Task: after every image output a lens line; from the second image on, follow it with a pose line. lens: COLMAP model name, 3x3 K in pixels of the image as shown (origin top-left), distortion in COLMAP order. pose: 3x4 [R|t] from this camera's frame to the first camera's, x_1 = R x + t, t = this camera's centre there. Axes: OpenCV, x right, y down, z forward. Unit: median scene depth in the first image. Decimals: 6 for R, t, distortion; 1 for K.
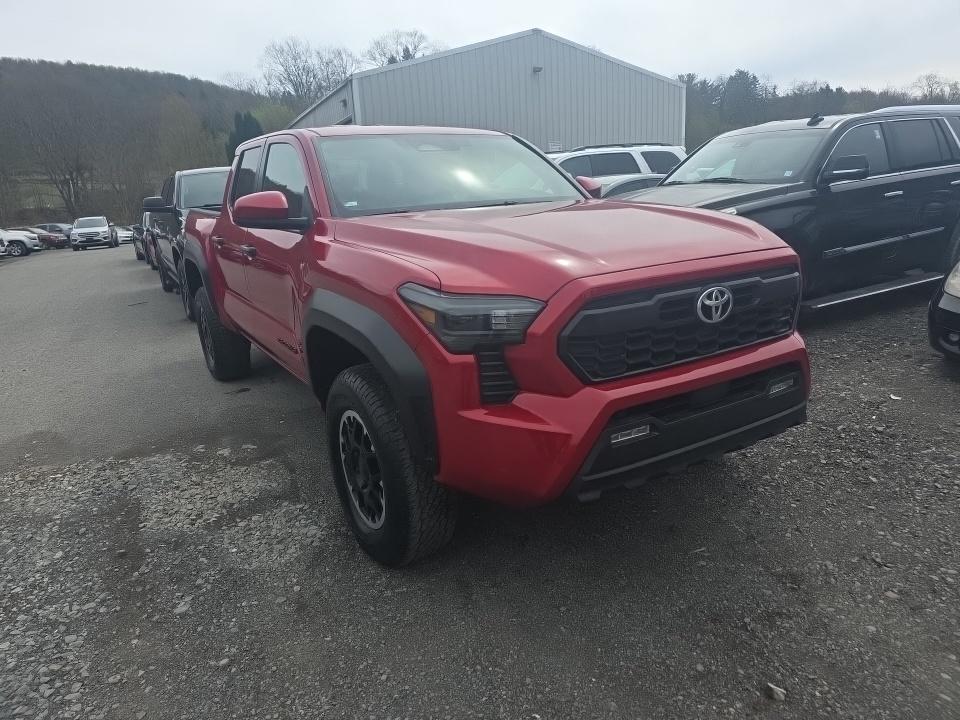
lens RADIAL K [[645.2, 0, 480.0], [0, 645.2, 360.0], [0, 0, 1]] dist [0.042709, -0.034605]
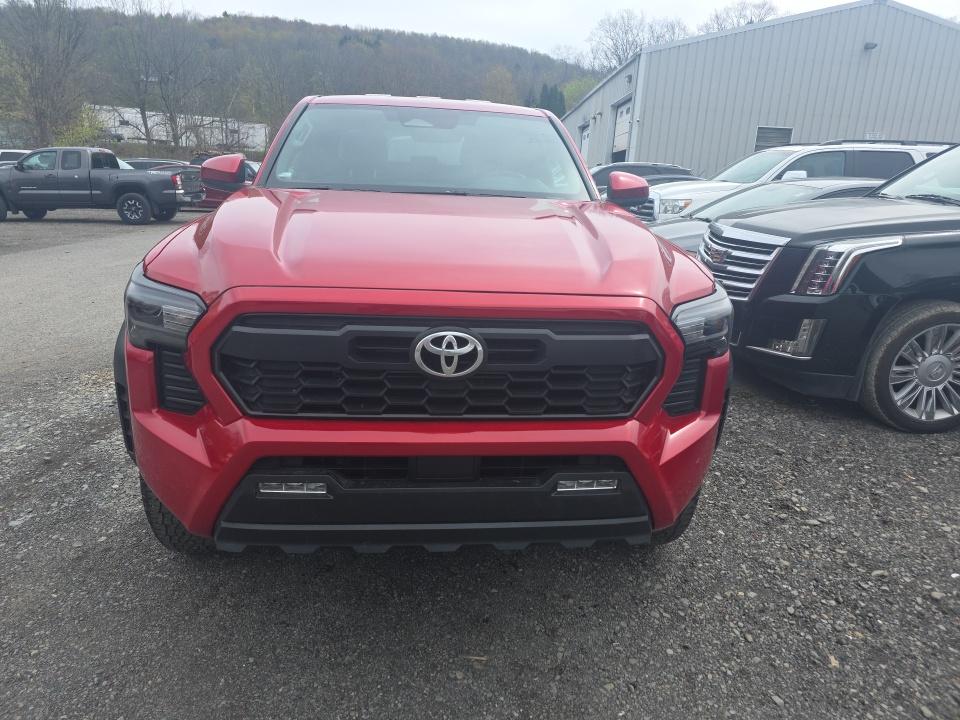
lens RADIAL K [[637.6, 0, 480.0], [0, 637.6, 360.0], [0, 0, 1]] dist [0.098273, -0.093407]
pose [[0.891974, 0.213241, -0.398637, 0.465116], [-0.200395, 0.976903, 0.074174, -0.094699], [0.405246, 0.013724, 0.914105, 0.225821]]
